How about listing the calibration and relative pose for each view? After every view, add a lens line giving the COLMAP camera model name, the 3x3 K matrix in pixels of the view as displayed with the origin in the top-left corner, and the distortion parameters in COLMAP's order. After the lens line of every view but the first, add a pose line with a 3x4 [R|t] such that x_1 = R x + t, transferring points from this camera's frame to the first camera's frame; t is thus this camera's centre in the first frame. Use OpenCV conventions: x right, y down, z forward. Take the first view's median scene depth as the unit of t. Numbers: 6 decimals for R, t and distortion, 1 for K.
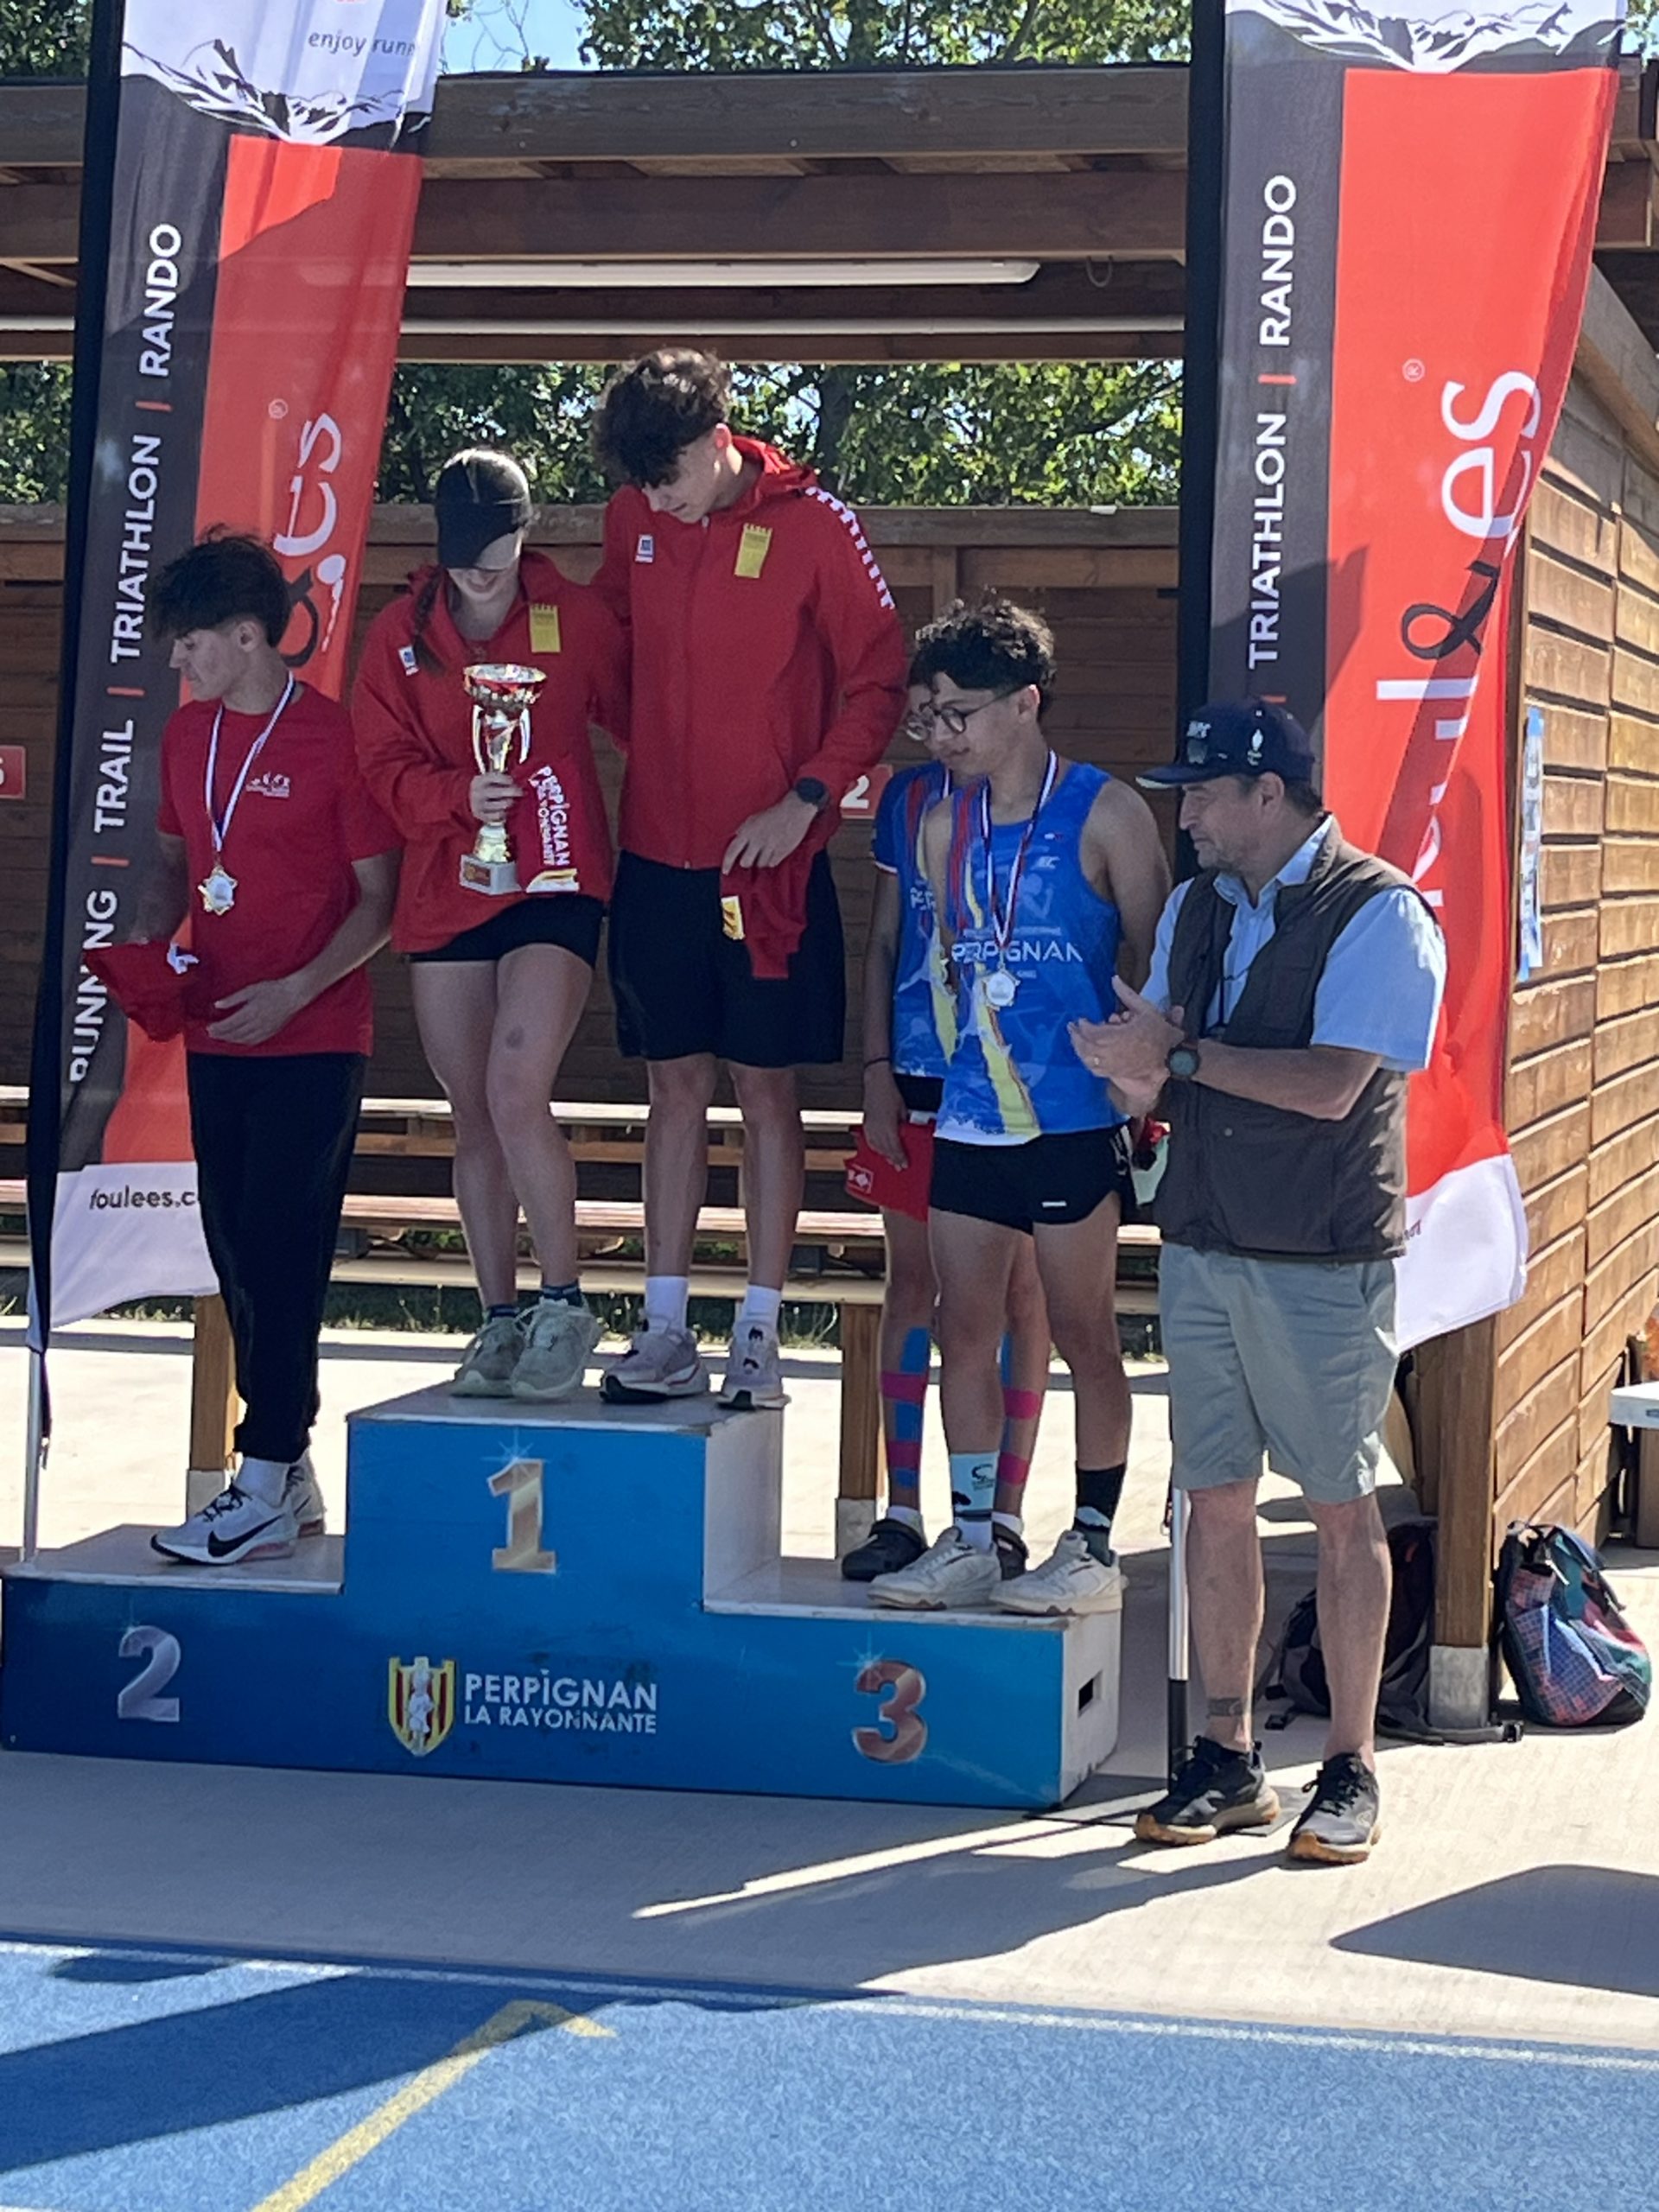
lens RADIAL K [[5190.6, 0, 764.0], [0, 5190.6, 1105.4], [0, 0, 1]] dist [0.119811, 0.000000]
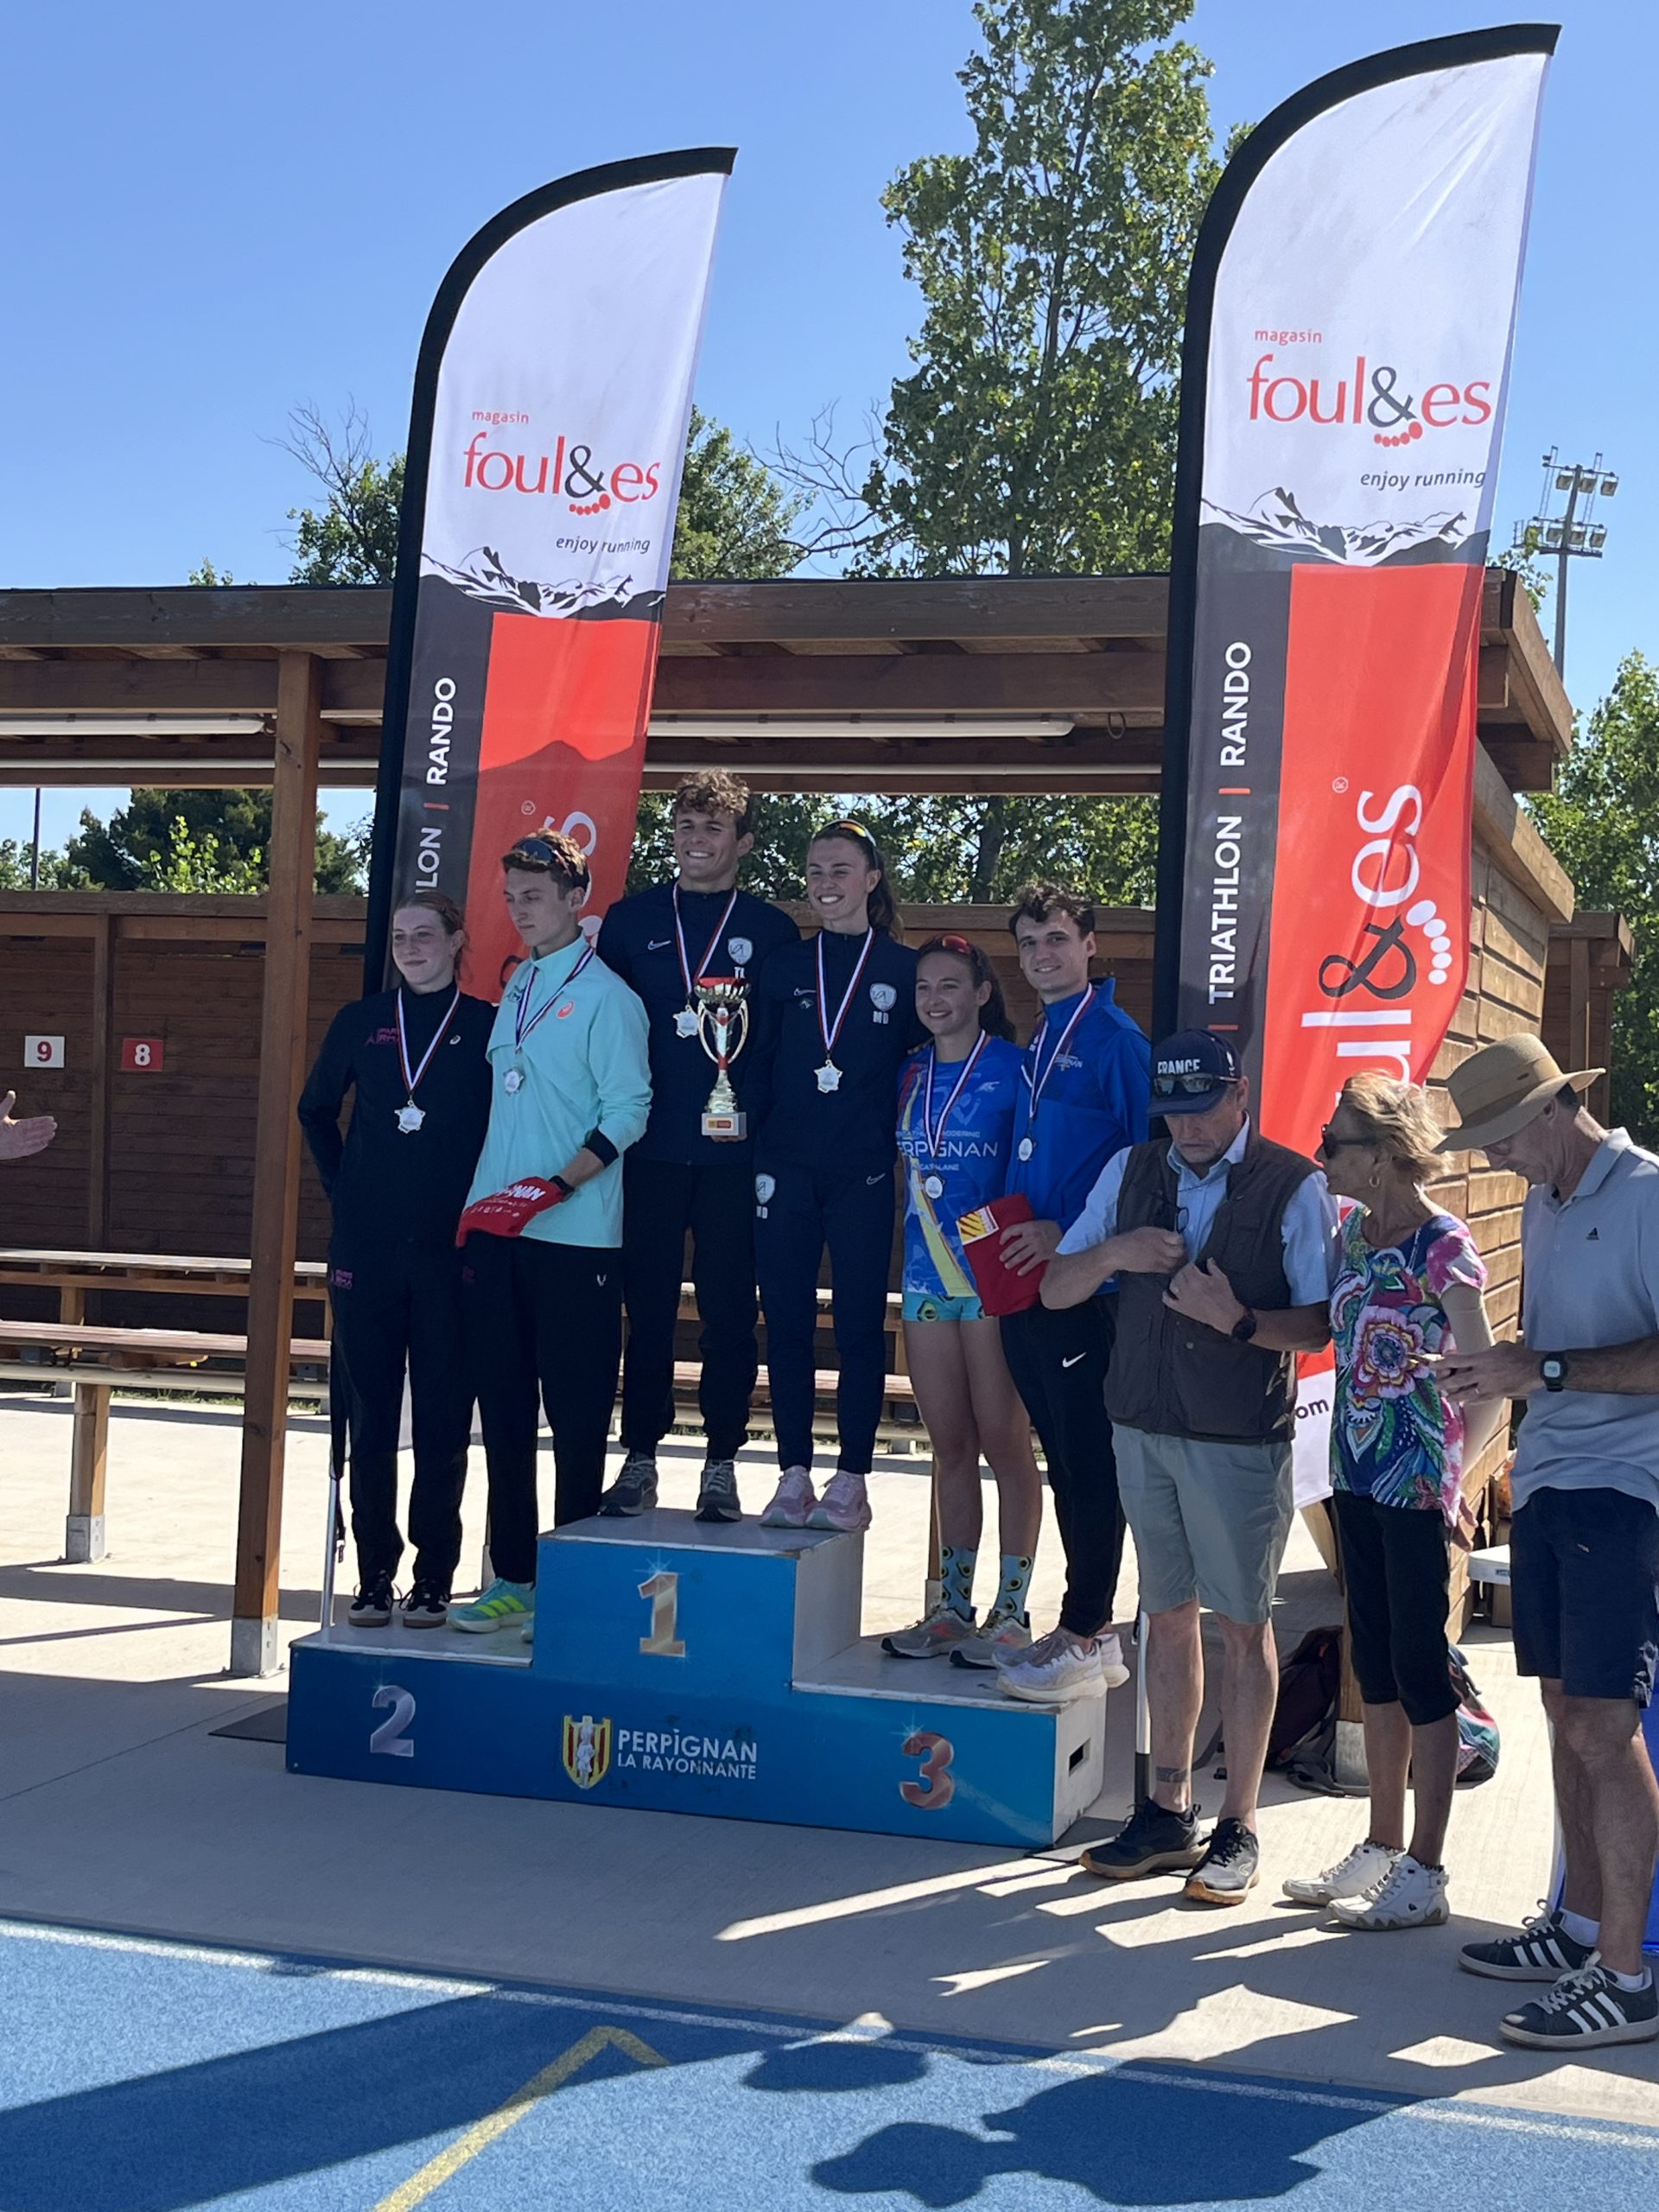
lens RADIAL K [[2986.2, 0, 826.5], [0, 2986.2, 1107.3], [0, 0, 1]] dist [0.065686, 0.000000]
pose [[0.998266, 0.017841, -0.056088, 0.037870], [-0.020808, 0.998390, -0.052769, -0.013100], [0.055056, 0.053845, 0.997030, 0.211828]]
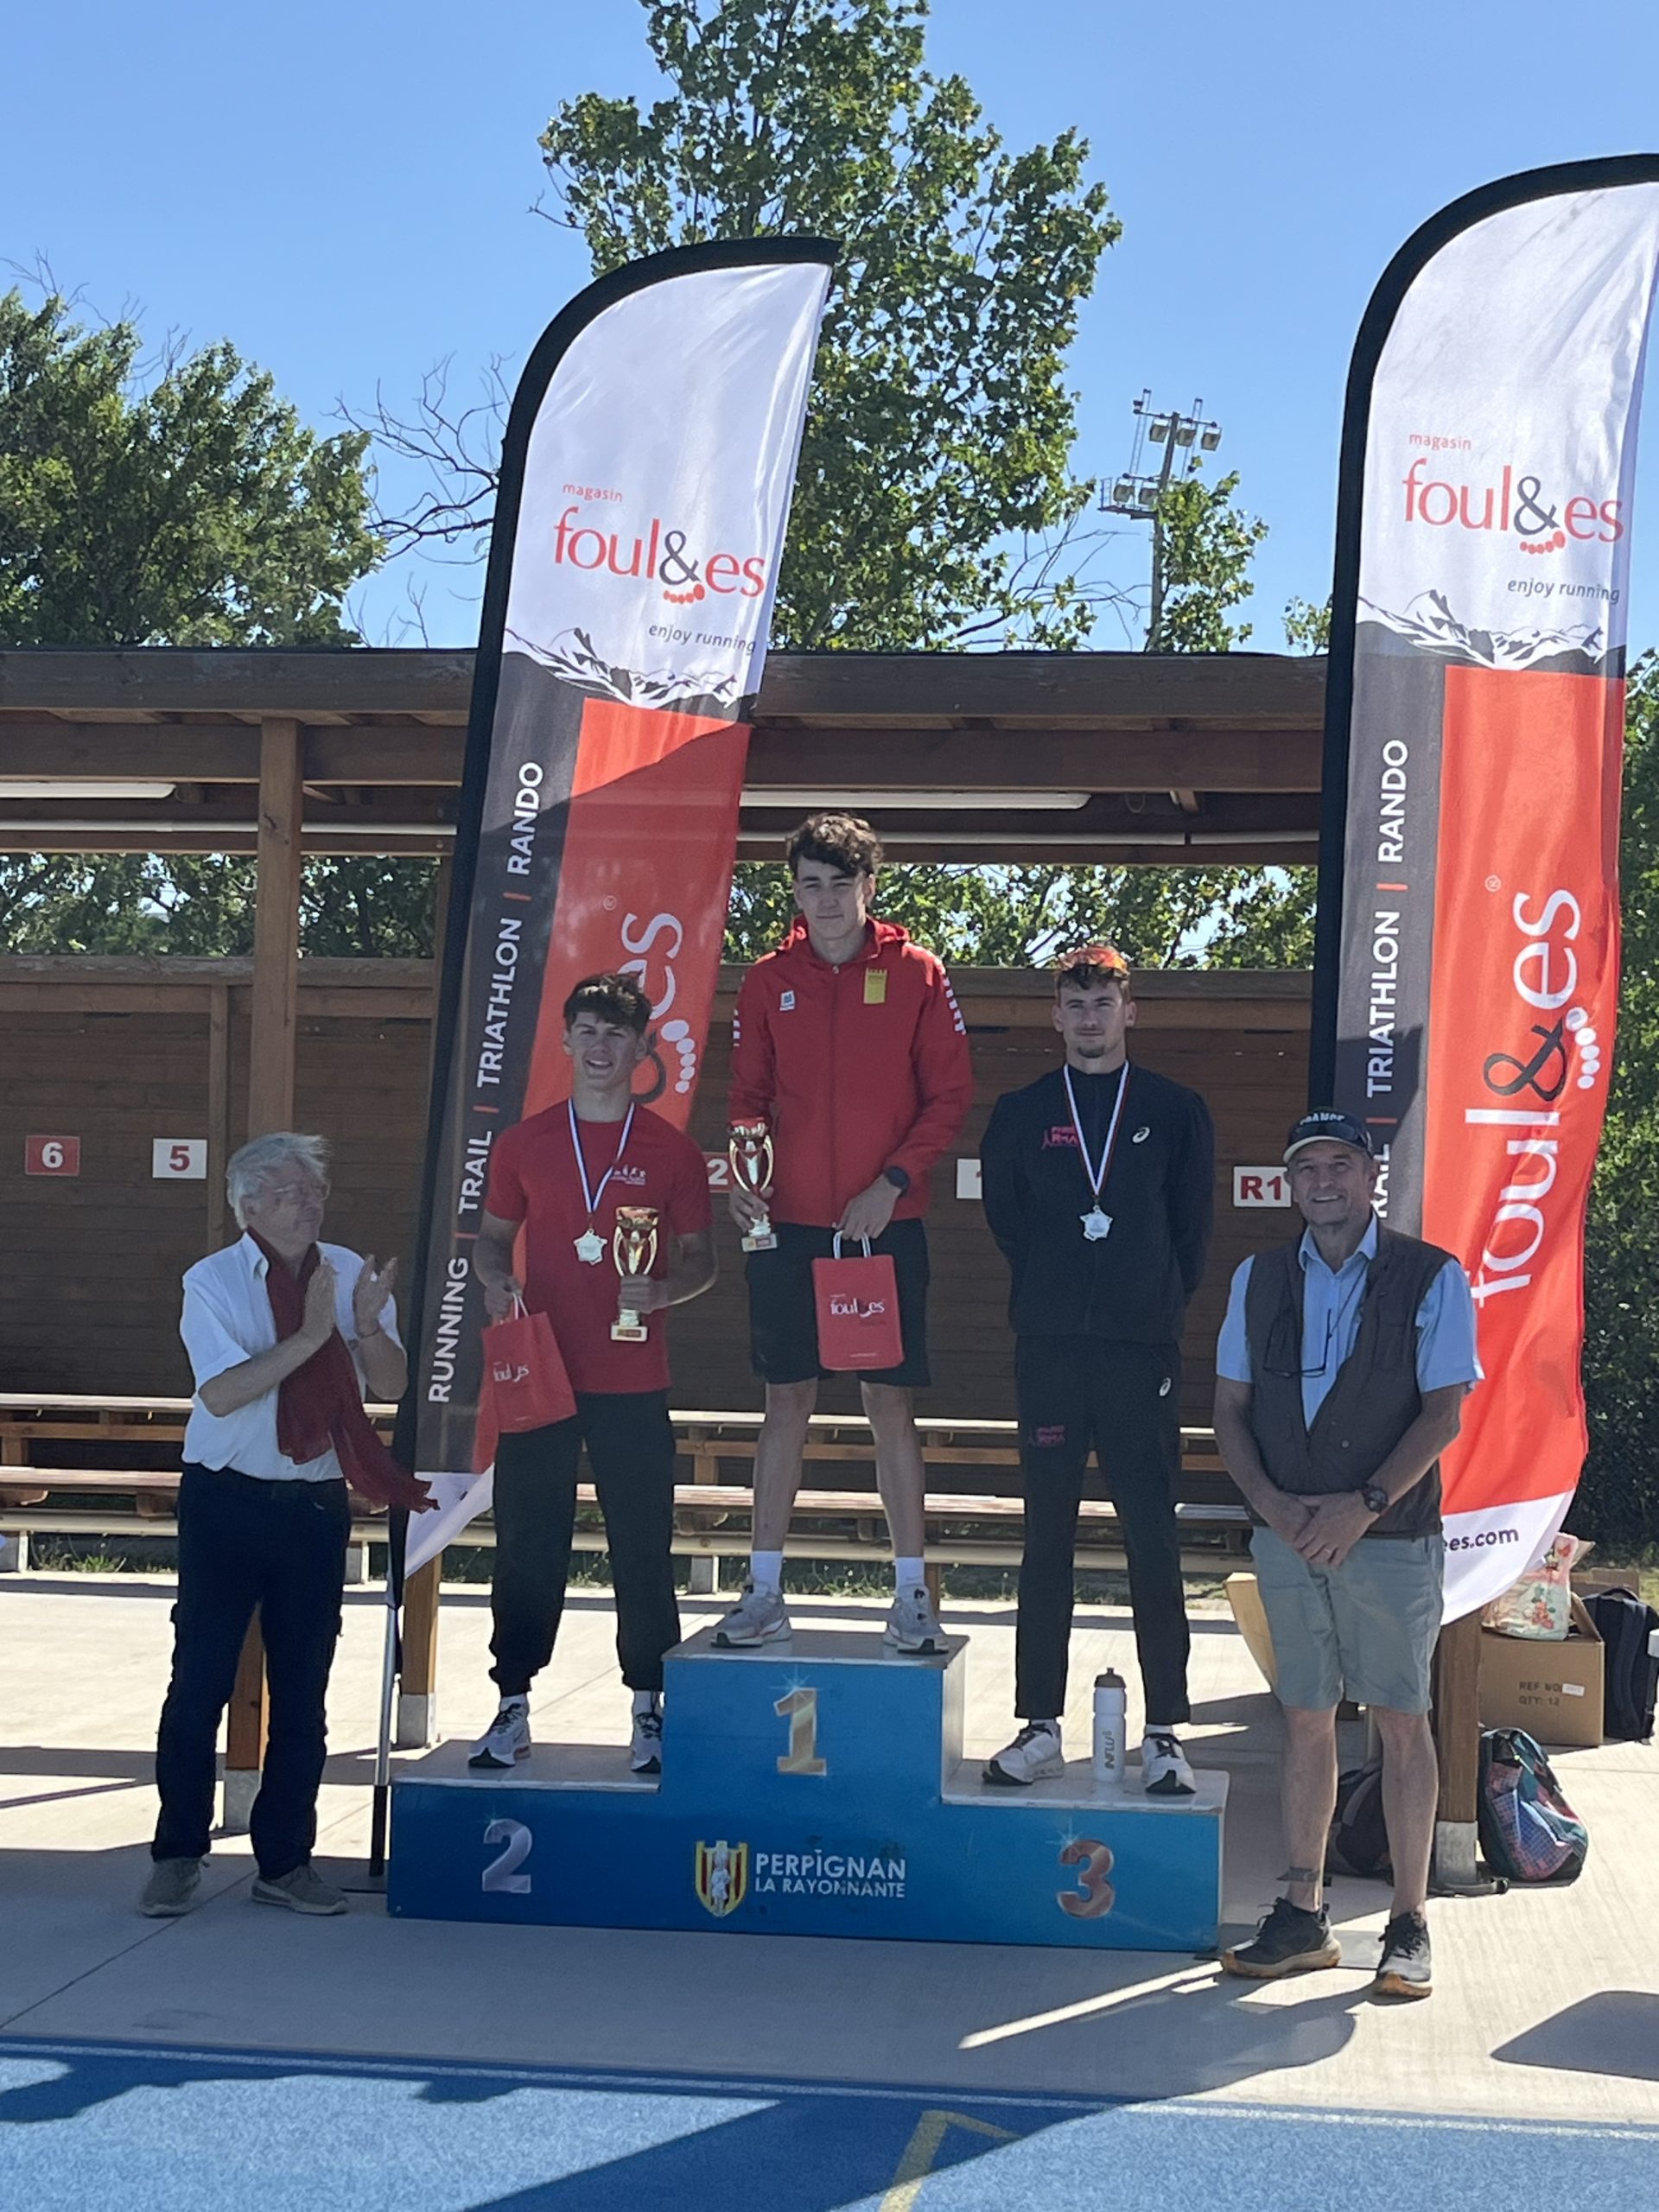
lens RADIAL K [[3829.9, 0, 778.2], [0, 3829.9, 1099.0], [0, 0, 1]] dist [0.081298, 0.000000]
pose [[0.994143, 0.007785, 0.107796, -0.159426], [0.000587, 0.996999, -0.077412, -0.005605], [-0.108075, 0.077022, 0.991155, 0.020012]]
